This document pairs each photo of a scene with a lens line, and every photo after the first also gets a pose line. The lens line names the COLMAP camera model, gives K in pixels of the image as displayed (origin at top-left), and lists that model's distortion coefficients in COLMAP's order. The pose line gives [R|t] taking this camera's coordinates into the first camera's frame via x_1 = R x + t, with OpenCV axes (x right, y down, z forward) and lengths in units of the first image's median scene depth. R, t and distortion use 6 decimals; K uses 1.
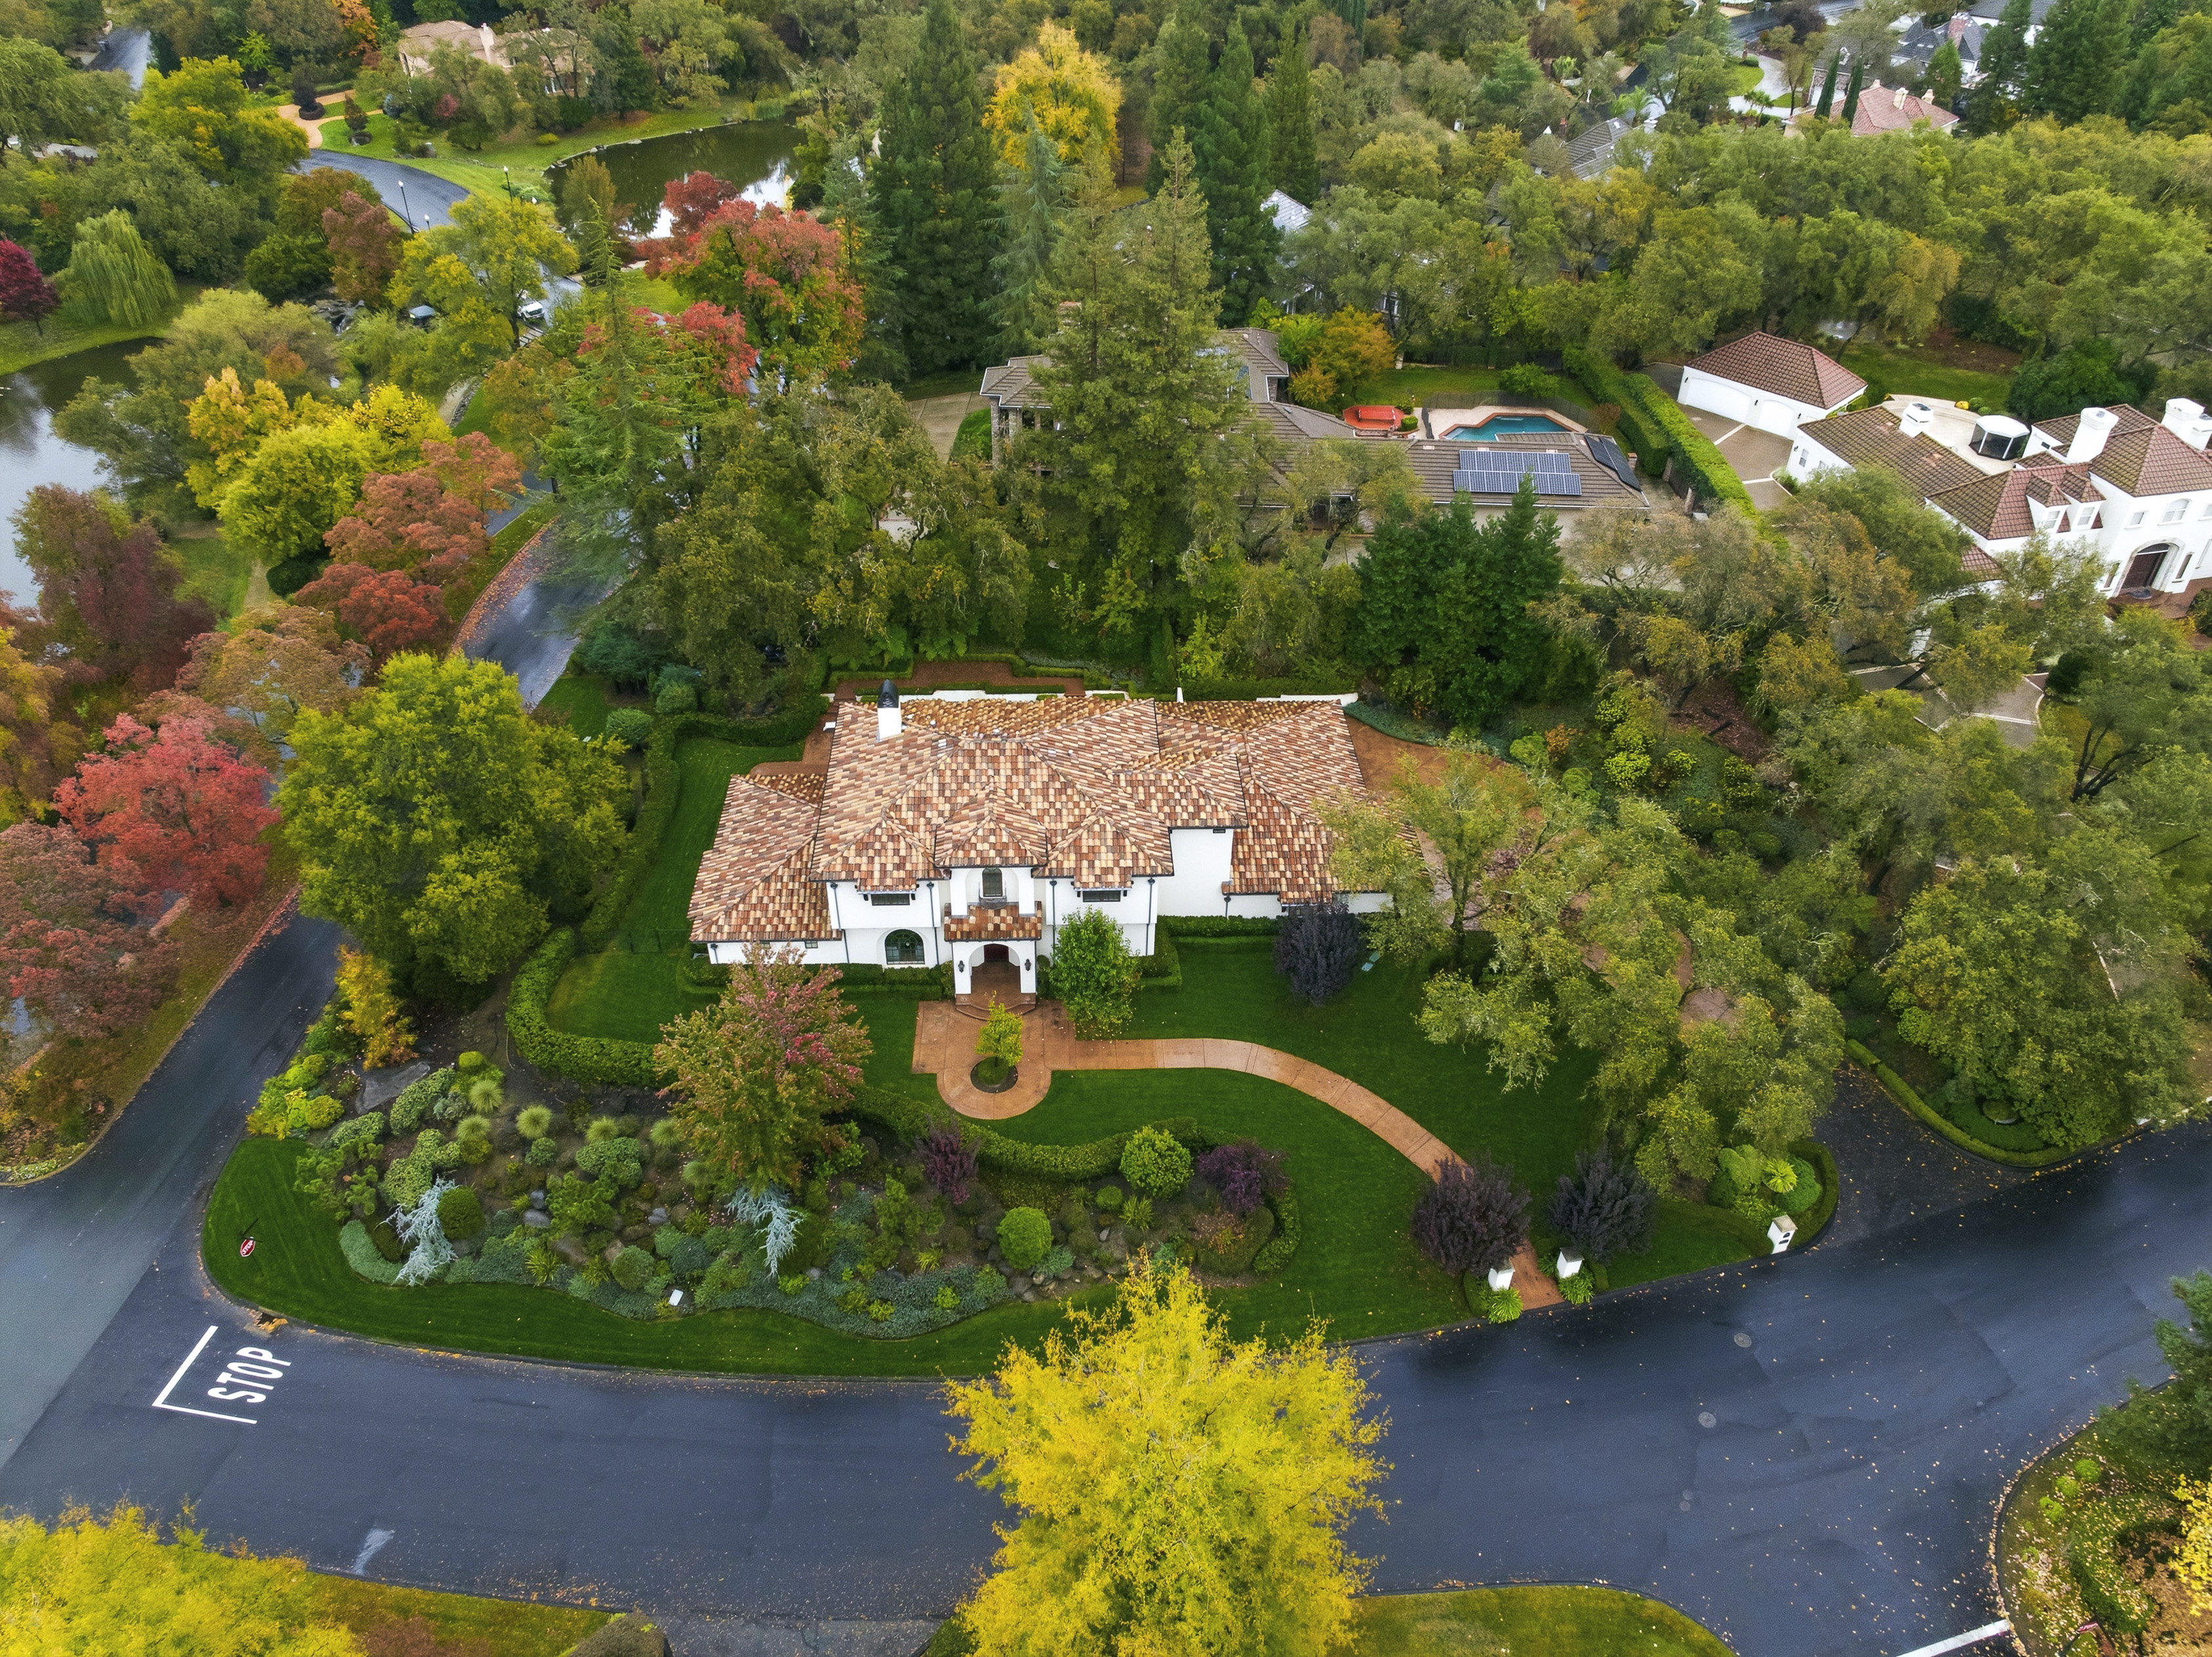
lens RADIAL K [[1567.8, 0, 1106.0], [0, 1567.8, 828.5], [0, 0, 1]] dist [-0.040733, -0.000191]
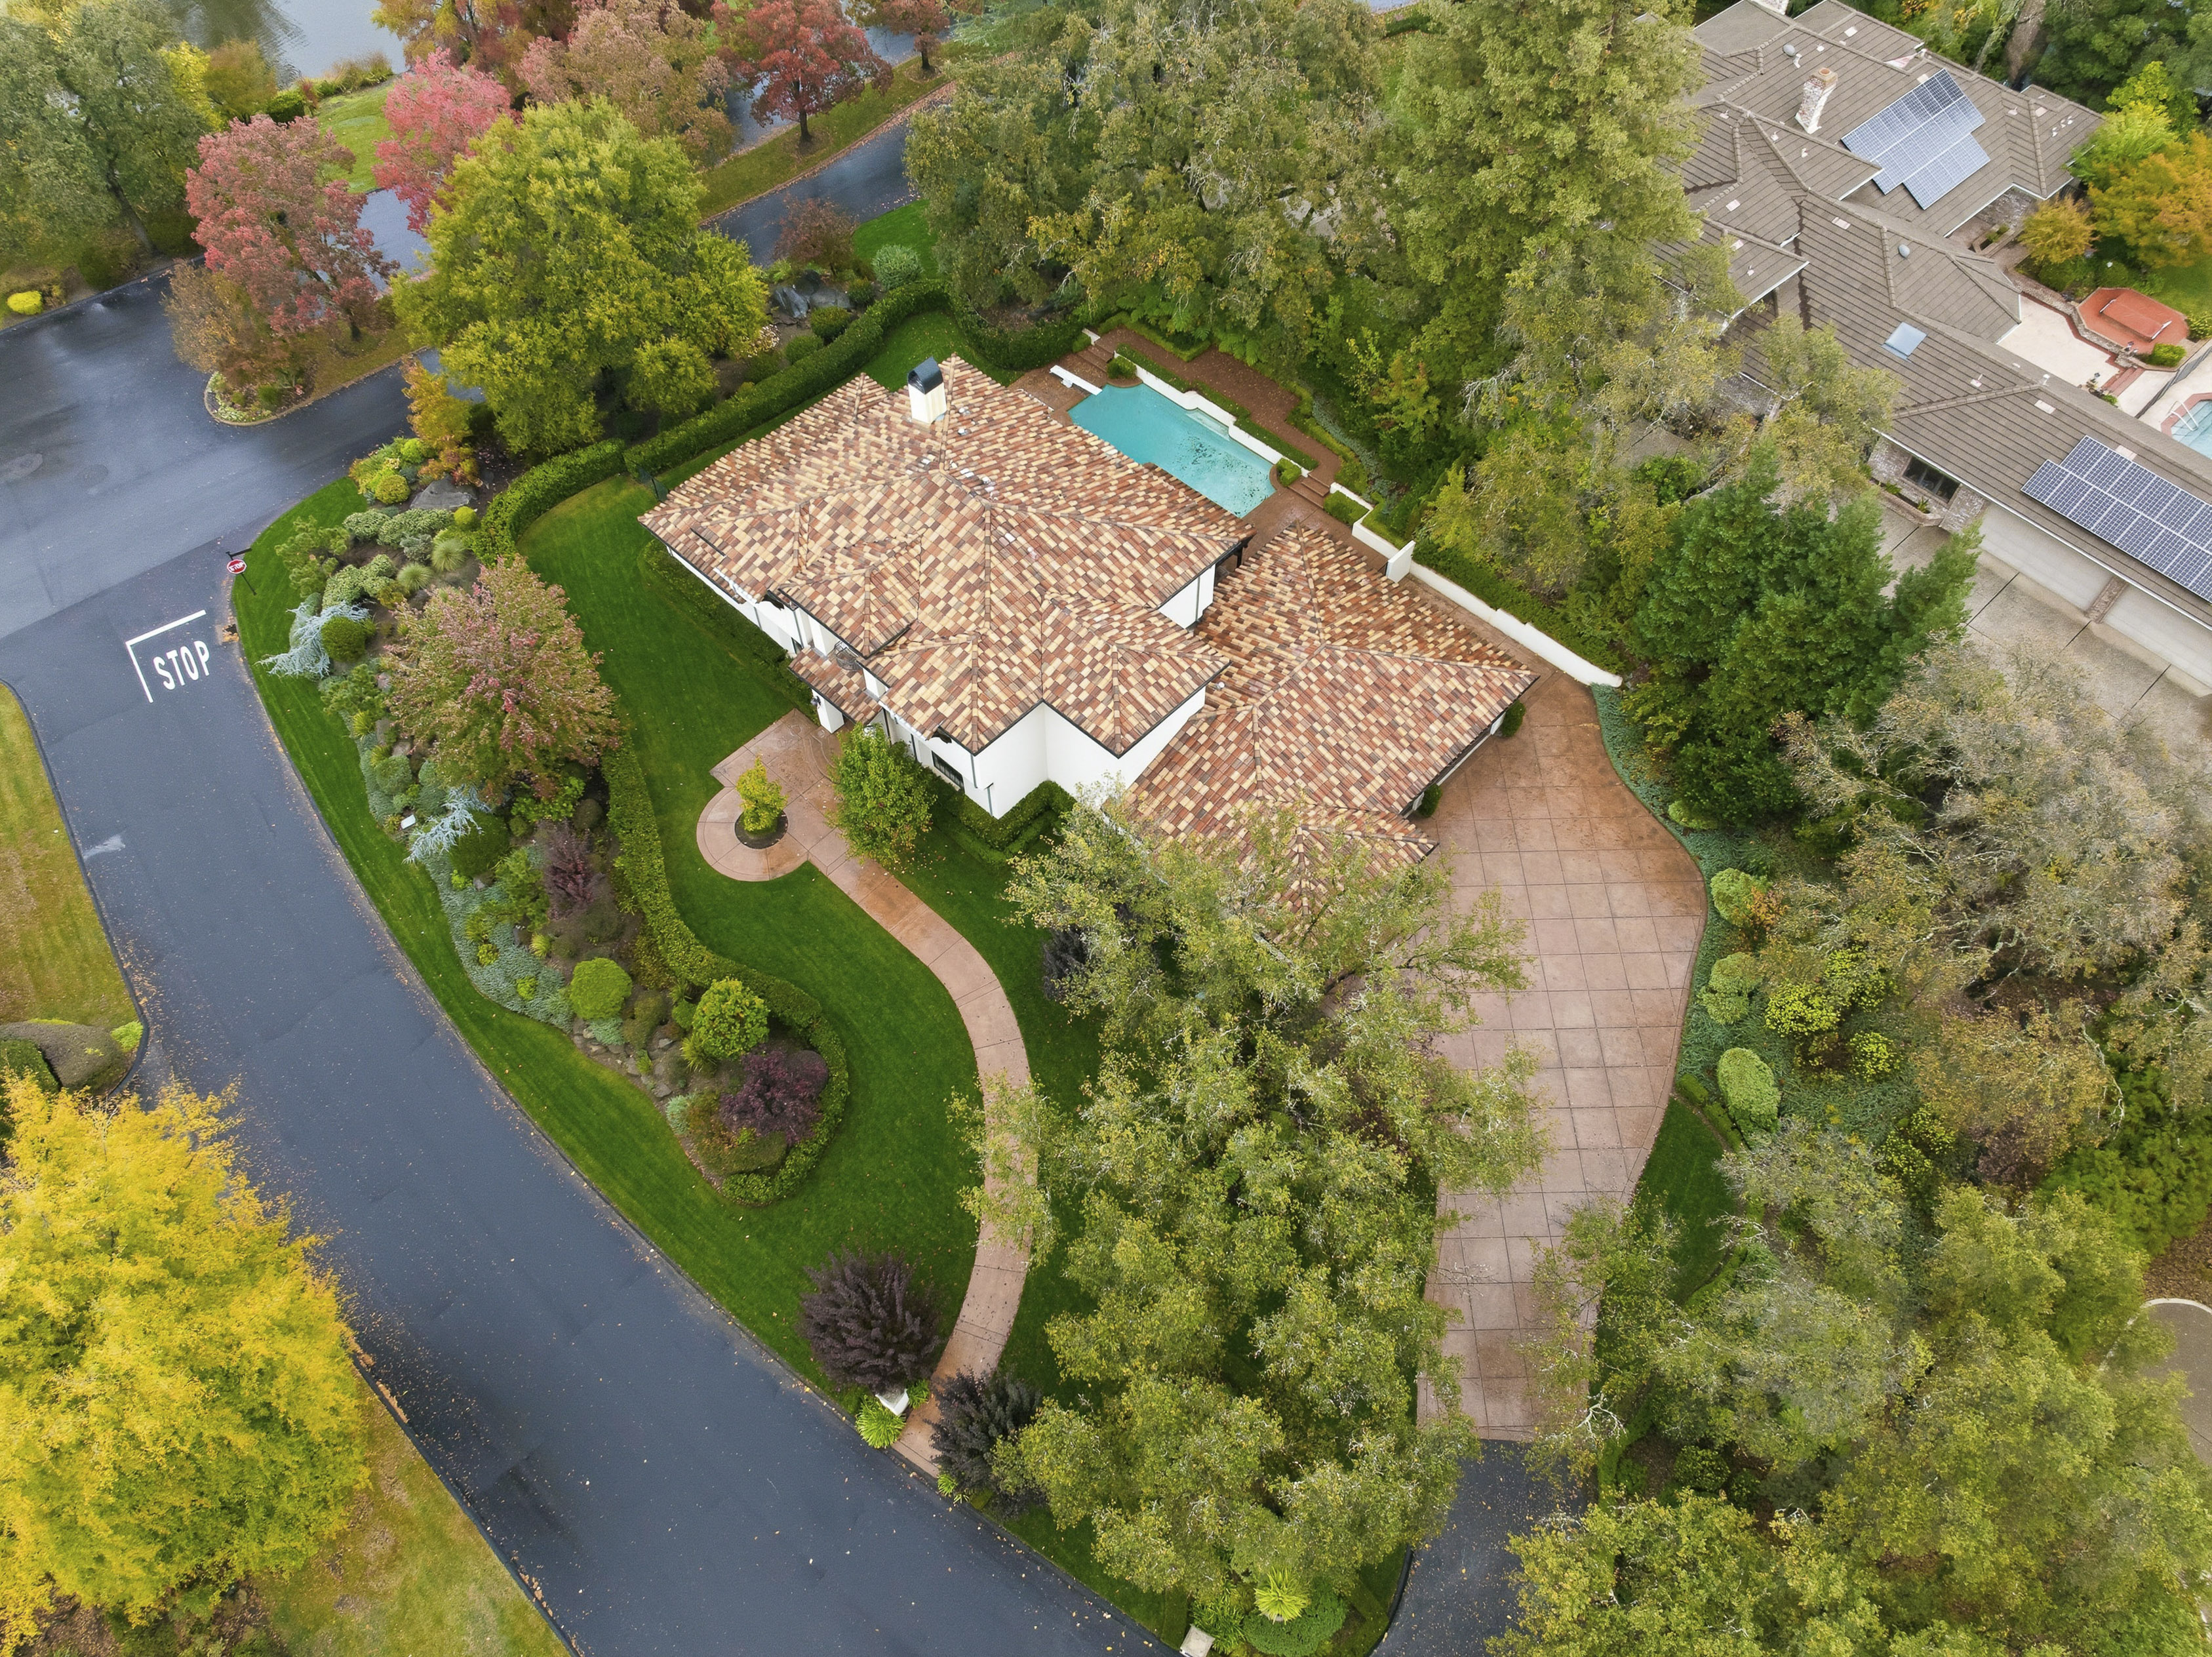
lens RADIAL K [[1567.8, 0, 1106.0], [0, 1567.8, 828.5], [0, 0, 1]] dist [-0.040733, -0.000191]
pose [[0.692991, 0.587094, -0.418431, 0.423435], [-0.428366, 0.802139, 0.416023, -0.285912], [0.579885, -0.109058, 0.807366, 0.383158]]
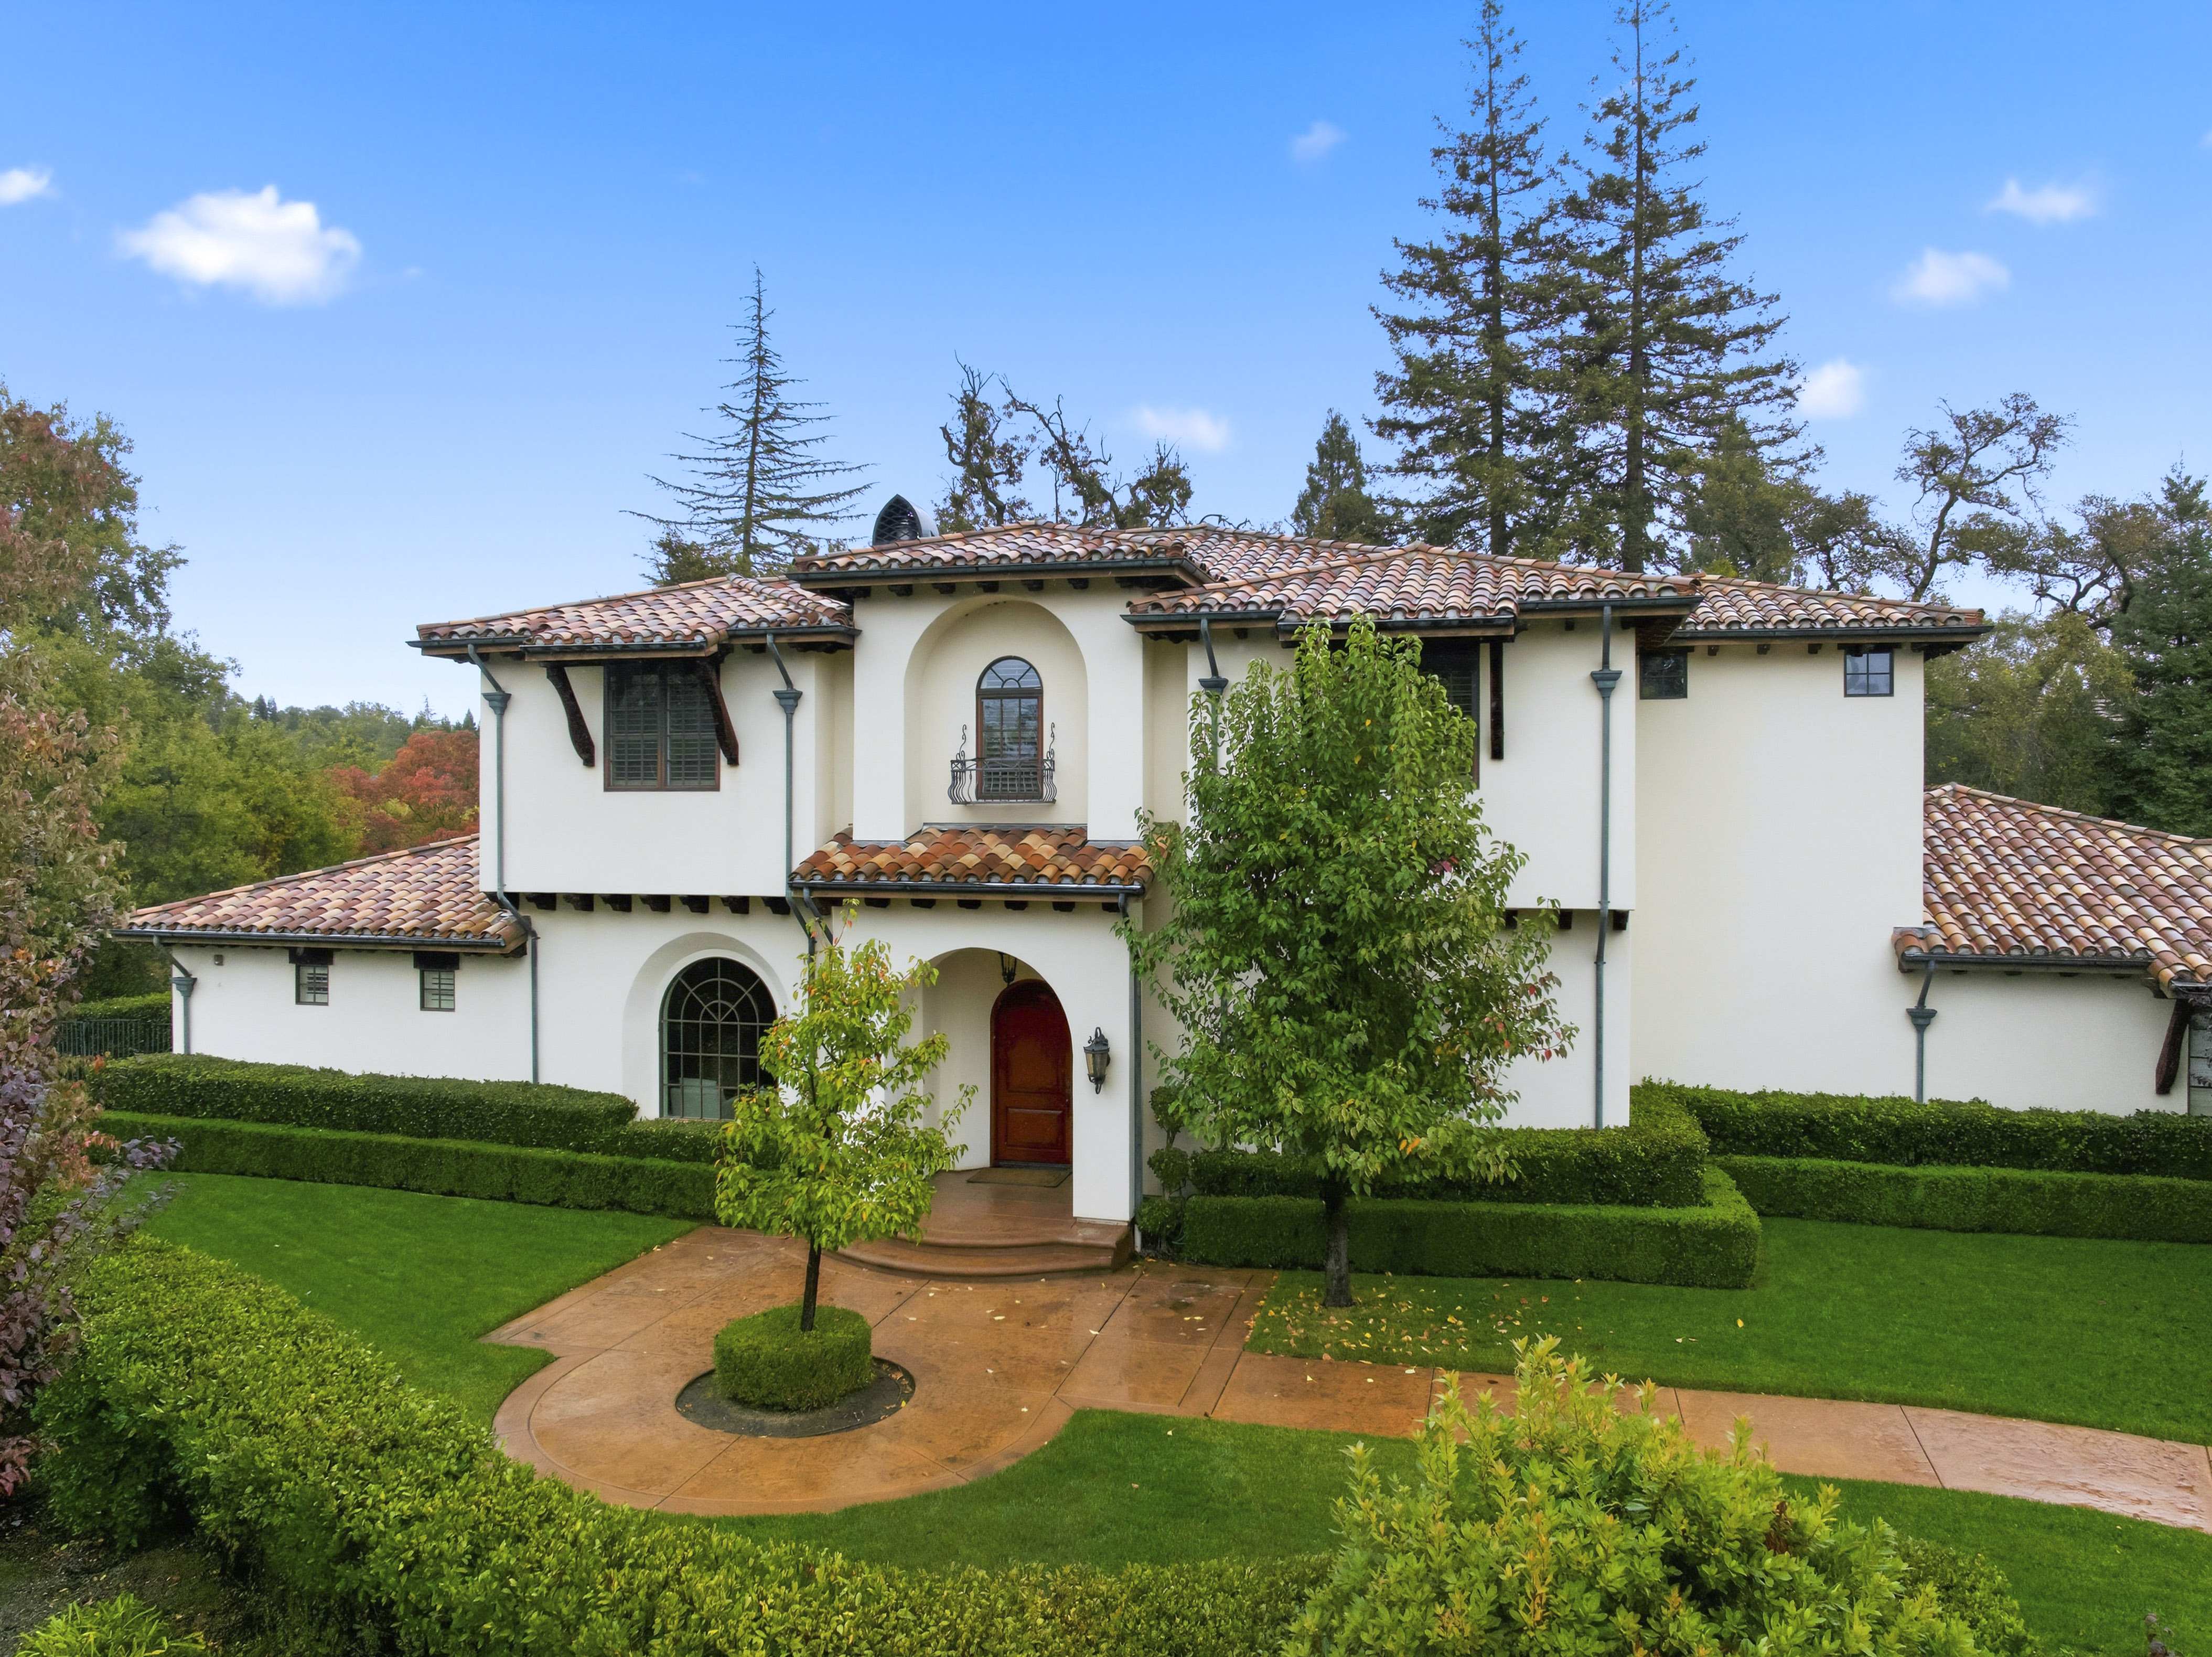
lens RADIAL K [[1567.9, 0, 1106.0], [0, 1567.9, 828.5], [0, 0, 1]] dist [-0.040733, -0.000191]
pose [[0.954550, -0.009471, -0.297900, 0.026542], [-0.172213, 0.798241, -0.577195, 0.204926], [0.243263, 0.602263, 0.760330, 0.797176]]
